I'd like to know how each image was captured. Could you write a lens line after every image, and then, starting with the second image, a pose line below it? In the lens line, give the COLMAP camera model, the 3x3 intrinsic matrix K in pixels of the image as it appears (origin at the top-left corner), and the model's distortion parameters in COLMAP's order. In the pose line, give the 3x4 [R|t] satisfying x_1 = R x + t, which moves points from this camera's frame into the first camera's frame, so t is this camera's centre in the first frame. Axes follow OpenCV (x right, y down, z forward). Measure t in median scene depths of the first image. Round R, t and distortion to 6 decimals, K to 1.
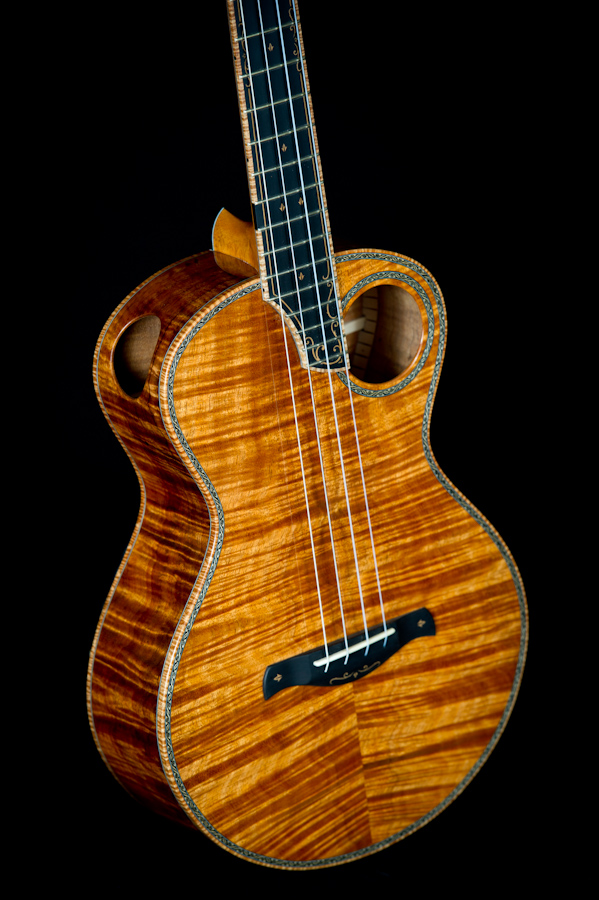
lens RADIAL K [[4613.0, 0, 299.5], [0, 4613.0, 450.0], [0, 0, 1]] dist [-0.000932, -0.495441]
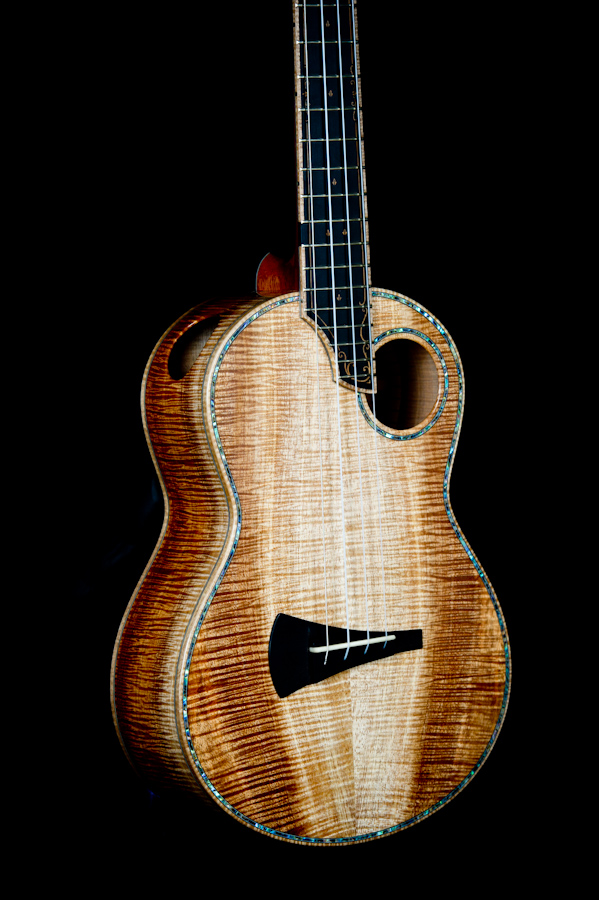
lens RADIAL K [[3069.4, 0, 299.5], [0, 3069.4, 450.0], [0, 0, 1]] dist [0.203456, 2.635081]
pose [[0.995741, 0.090487, -0.017653, 0.007062], [-0.091042, 0.995279, -0.033626, 0.022236], [0.014527, 0.035090, 0.999279, 0.284498]]
